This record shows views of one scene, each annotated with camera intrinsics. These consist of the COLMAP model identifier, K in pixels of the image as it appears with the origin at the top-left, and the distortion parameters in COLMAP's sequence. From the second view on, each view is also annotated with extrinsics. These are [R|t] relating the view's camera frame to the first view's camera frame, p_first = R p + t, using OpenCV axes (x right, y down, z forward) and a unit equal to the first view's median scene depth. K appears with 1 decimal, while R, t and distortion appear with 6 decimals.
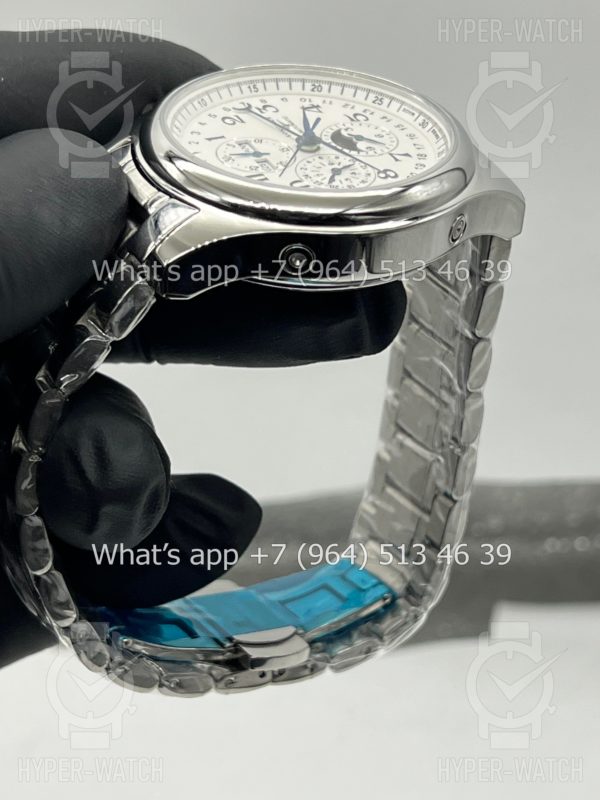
lens RADIAL K [[1879.6, 0, 300.0], [0, 1879.6, 400.0], [0, 0, 1]] dist [0.165226, -0.121057]
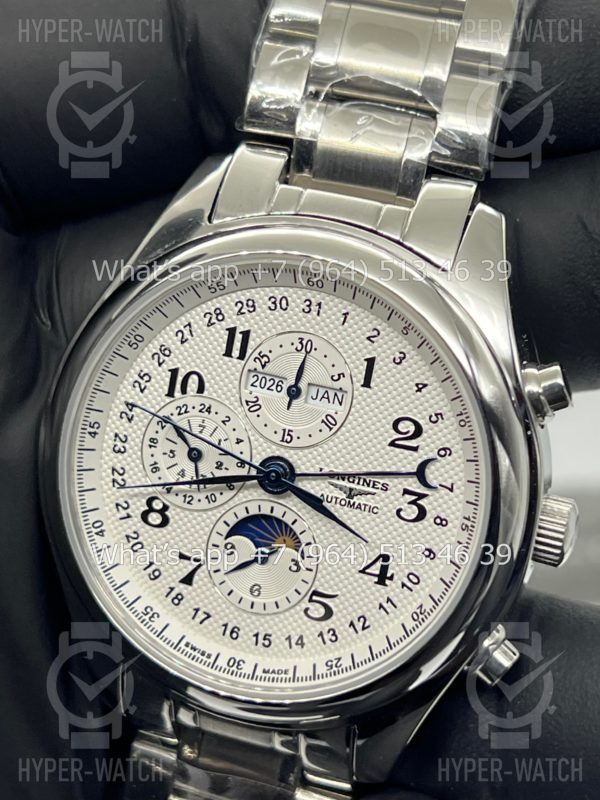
lens RADIAL K [[1879.6, 0, 300.0], [0, 1879.6, 400.0], [0, 0, 1]] dist [0.165226, -0.121057]
pose [[-0.619124, 0.772089, 0.143403, -0.113779], [-0.234820, -0.356275, 0.904394, -0.713348], [0.749363, 0.526258, 0.401880, 0.700582]]
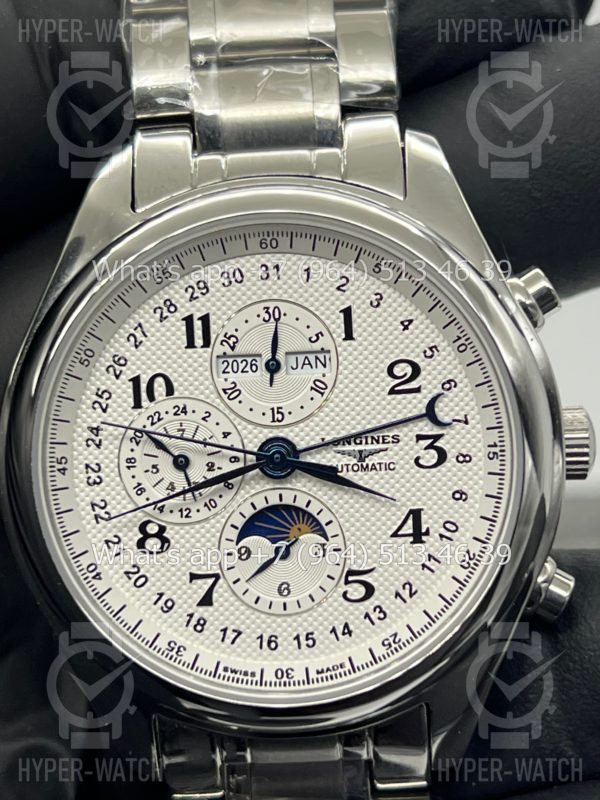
lens RADIAL K [[1879.6, 0, 300.0], [0, 1879.6, 400.0], [0, 0, 1]] dist [0.165226, -0.121057]
pose [[-0.412918, 0.908943, -0.057630, 0.019207], [-0.493191, -0.169956, 0.853157, -0.640863], [0.765677, 0.380707, 0.518460, 0.659232]]
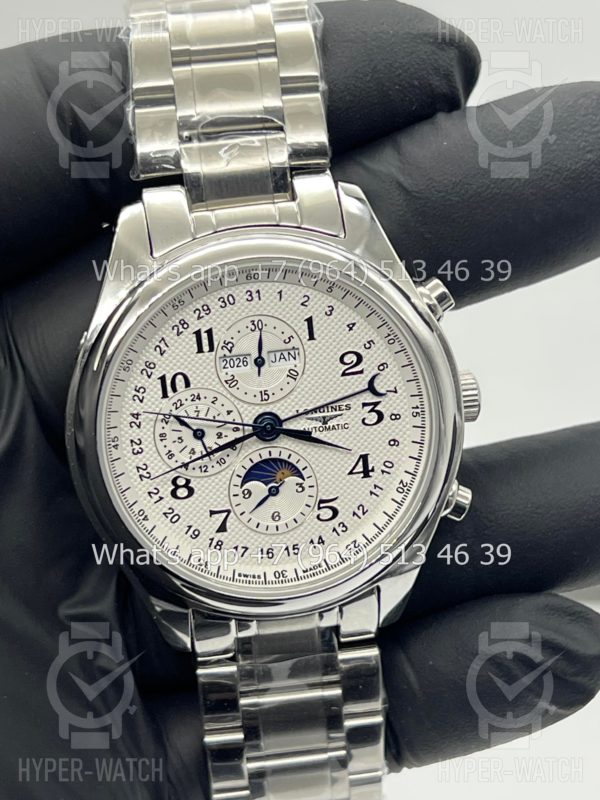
lens RADIAL K [[1879.6, 0, 300.0], [0, 1879.6, 400.0], [0, 0, 1]] dist [0.165226, -0.121057]
pose [[-0.349791, 0.936827, 0.000647, -0.012383], [-0.623023, -0.233139, 0.746651, -0.770464], [0.699634, 0.260769, 0.665215, 0.414062]]
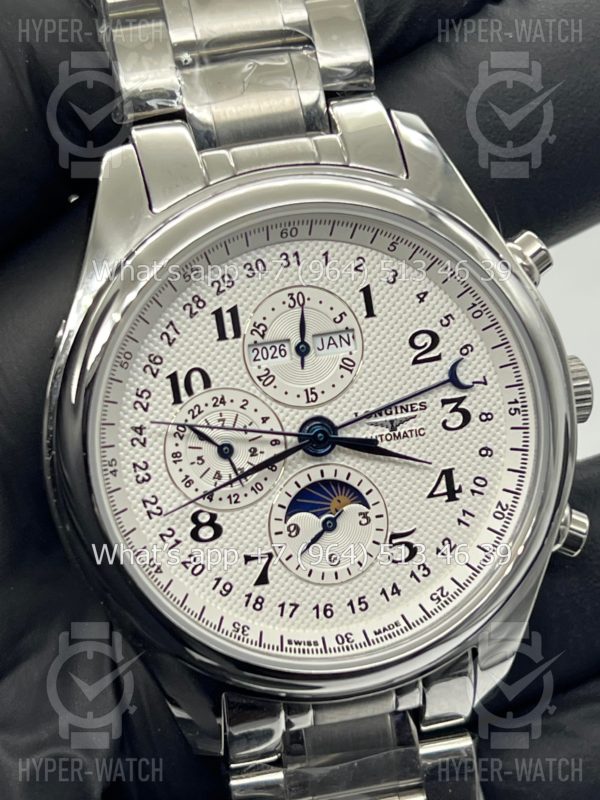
lens RADIAL K [[1879.6, 0, 300.0], [0, 1879.6, 400.0], [0, 0, 1]] dist [0.165226, -0.121057]
pose [[-0.298205, 0.950109, -0.091474, 0.051738], [-0.675560, -0.142385, 0.723426, -0.577694], [0.674309, 0.277525, 0.684315, 0.535888]]
